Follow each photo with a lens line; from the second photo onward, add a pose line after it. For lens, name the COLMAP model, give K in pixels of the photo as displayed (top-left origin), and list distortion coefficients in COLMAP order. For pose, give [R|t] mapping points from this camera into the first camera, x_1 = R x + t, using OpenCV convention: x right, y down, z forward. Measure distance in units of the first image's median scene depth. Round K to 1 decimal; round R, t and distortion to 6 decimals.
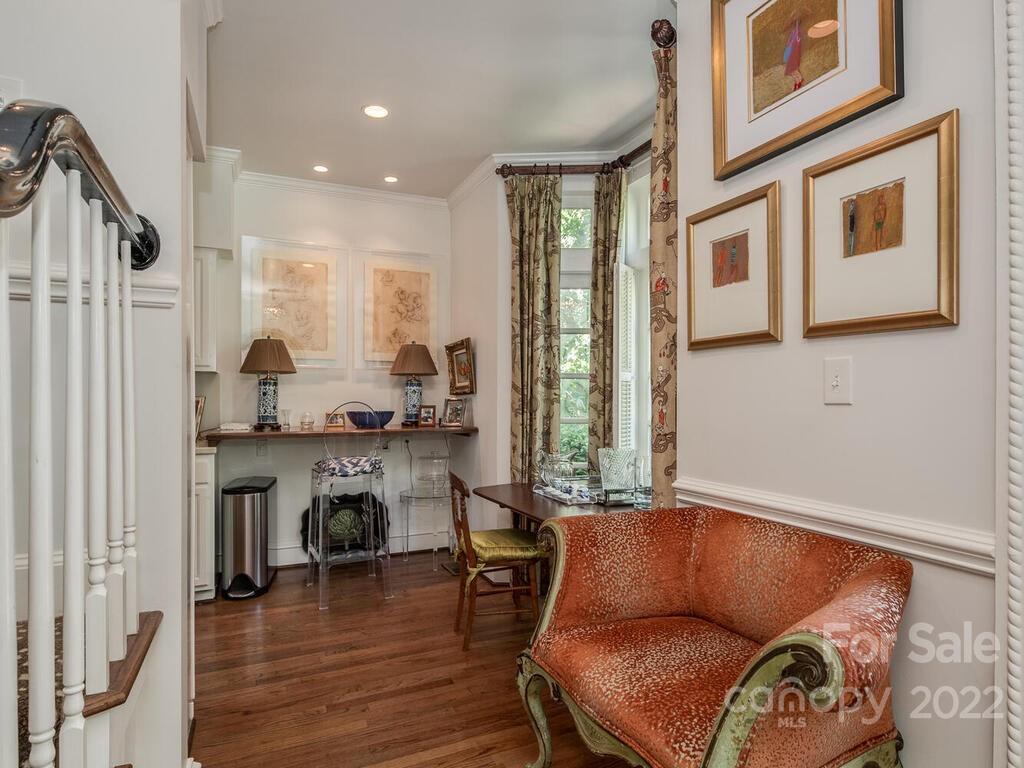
lens RADIAL K [[590.2, 0, 511.8], [0, 590.2, 398.0], [0, 0, 1]] dist [-0.000147, -0.001993]
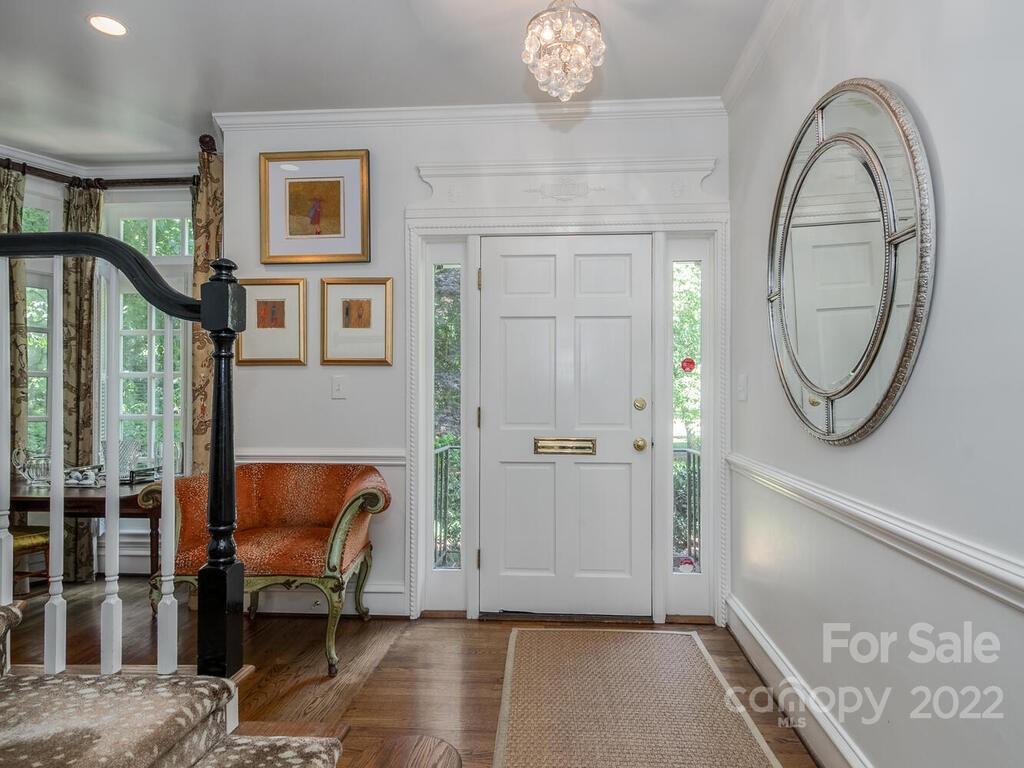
lens RADIAL K [[590.2, 0, 513.5], [0, 590.2, 387.3], [0, 0, 1]] dist [-0.000147, -0.001993]
pose [[0.492792, 0.012152, 0.870063, -0.746682], [0.000625, 0.999897, -0.014320, -0.000448], [-0.870147, 0.007600, 0.492733, -0.426269]]
